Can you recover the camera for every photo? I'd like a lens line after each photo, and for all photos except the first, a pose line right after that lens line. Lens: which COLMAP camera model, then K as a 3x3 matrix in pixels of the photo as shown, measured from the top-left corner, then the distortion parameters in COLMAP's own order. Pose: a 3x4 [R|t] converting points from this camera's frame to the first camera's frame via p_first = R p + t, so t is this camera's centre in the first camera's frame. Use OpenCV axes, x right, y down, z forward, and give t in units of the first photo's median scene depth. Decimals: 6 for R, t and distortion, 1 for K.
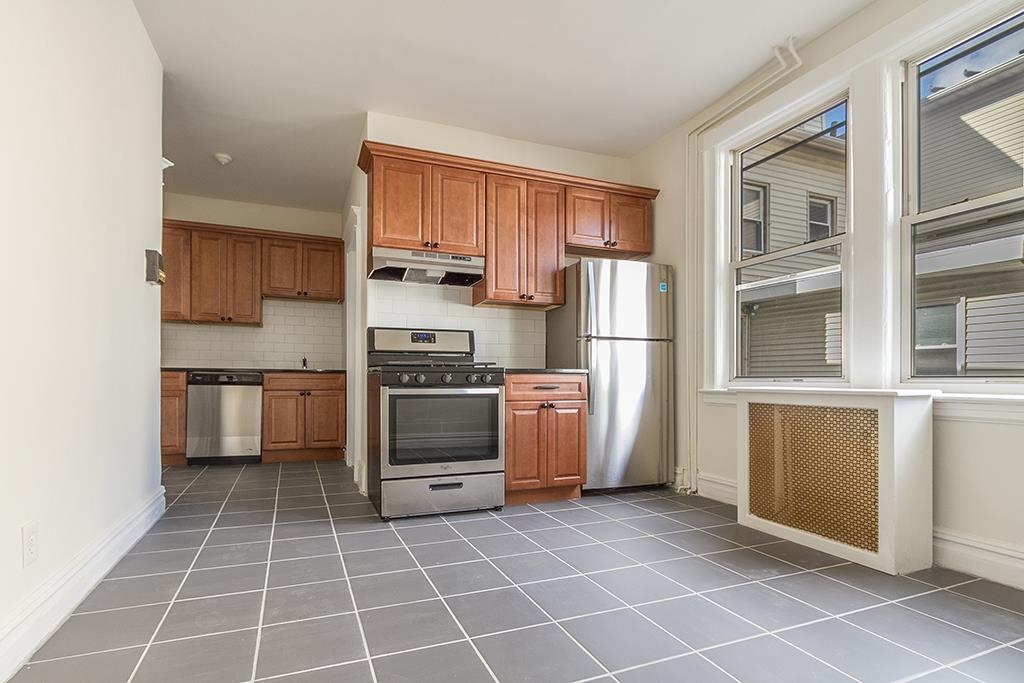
lens RADIAL K [[500.0, 0, 484.8], [0, 500.0, 375.6], [0, 0, 1]] dist [-0.002764, -0.000259]
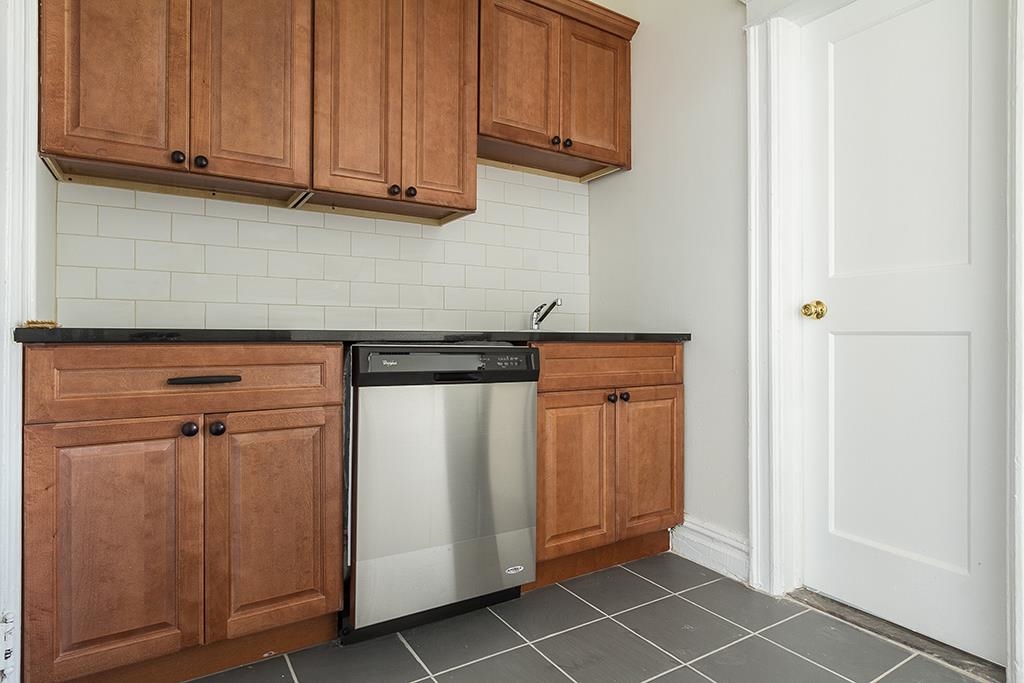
lens RADIAL K [[591.9, 0, 513.8], [0, 591.9, 337.4], [0, 0, 1]] dist [0.000576, 0.000011]
pose [[0.984145, -0.003918, 0.177324, -0.720960], [0.003424, 0.999989, 0.003093, -0.015391], [-0.177334, -0.002436, 0.984148, 0.801405]]
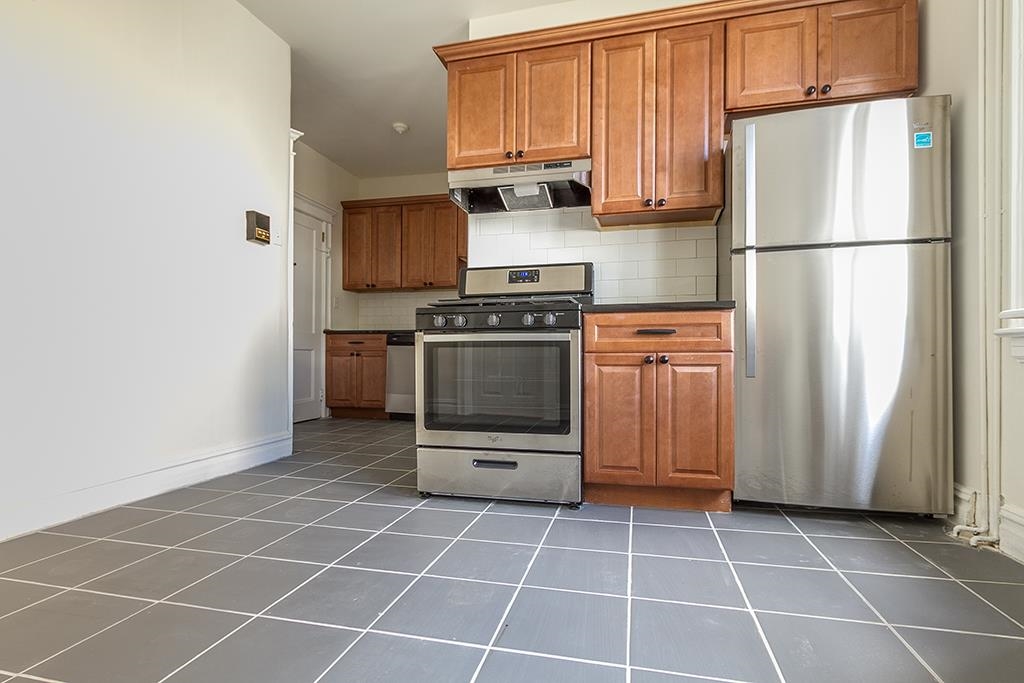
lens RADIAL K [[492.2, 0, 514.6], [0, 492.2, 352.7], [0, 0, 1]] dist [0.001953, 0.000554]
pose [[0.820065, -0.005854, -0.572240, 0.317580], [0.007807, 0.999969, 0.000957, 0.045620], [0.572217, -0.005252, 0.820085, 0.350097]]
